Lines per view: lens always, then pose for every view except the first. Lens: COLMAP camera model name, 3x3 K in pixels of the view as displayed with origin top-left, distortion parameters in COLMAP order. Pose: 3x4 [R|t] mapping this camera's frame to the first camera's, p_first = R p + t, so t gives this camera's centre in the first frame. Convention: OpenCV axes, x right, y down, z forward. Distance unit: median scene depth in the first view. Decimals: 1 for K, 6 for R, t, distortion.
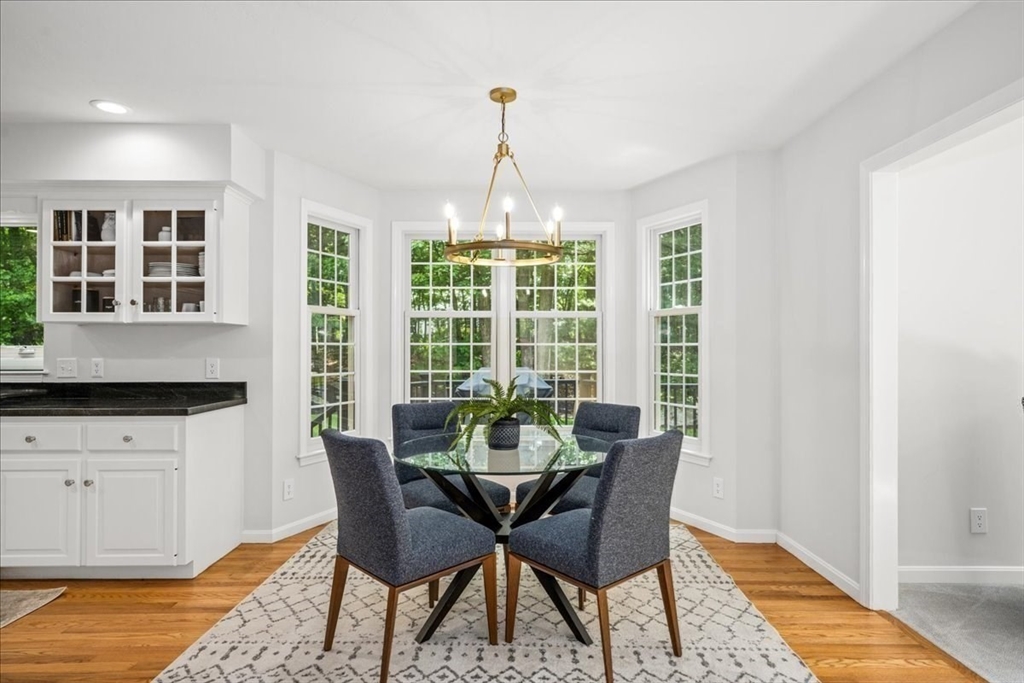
lens RADIAL K [[495.4, 0, 514.2], [0, 495.4, 352.2], [0, 0, 1]] dist [-0.008363, 0.001317]
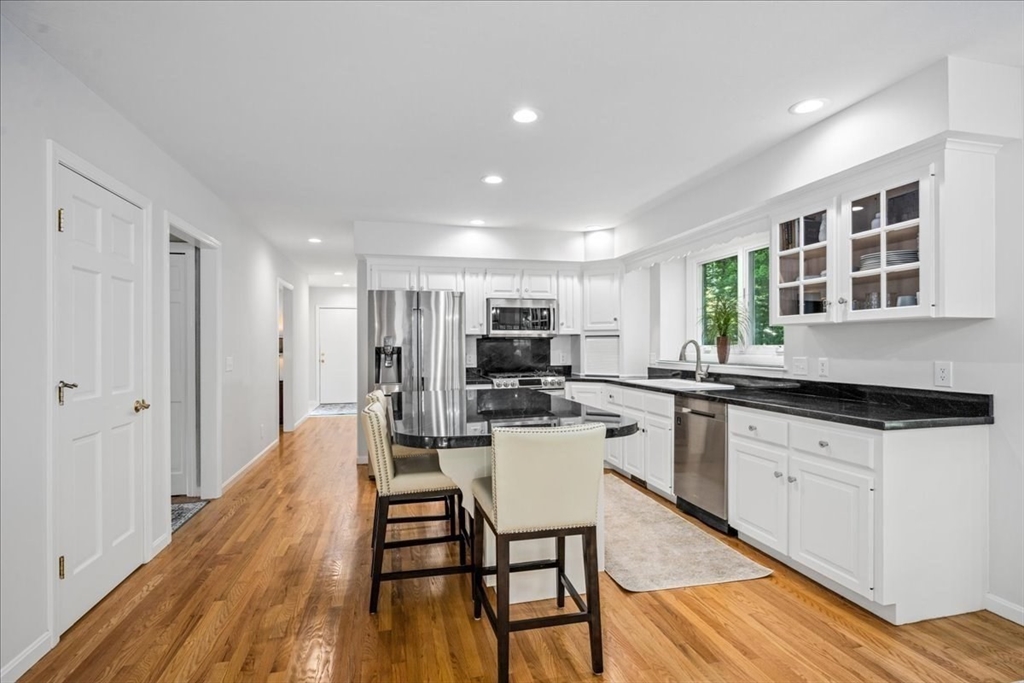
lens RADIAL K [[495.4, 0, 517.7], [0, 495.4, 345.8], [0, 0, 1]] dist [-0.008363, 0.001317]
pose [[0.235037, 0.000508, -0.971986, 0.007246], [-0.007627, 0.999970, -0.001322, -0.008192], [0.971956, 0.007724, 0.235034, 0.165727]]
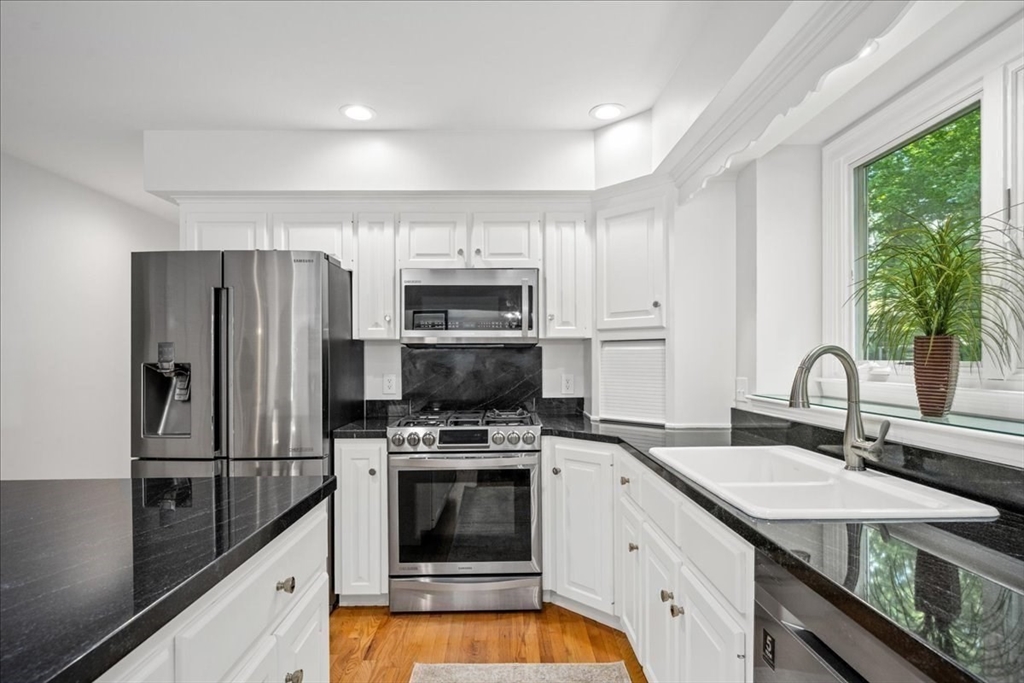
lens RADIAL K [[524.3, 0, 516.1], [0, 524.3, 358.2], [0, 0, 1]] dist [-0.003013, 0.002332]
pose [[0.012307, -0.001250, -0.999923, -0.792294], [-0.007920, 0.999968, -0.001347, -0.014843], [0.999893, 0.007936, 0.012297, 0.701337]]
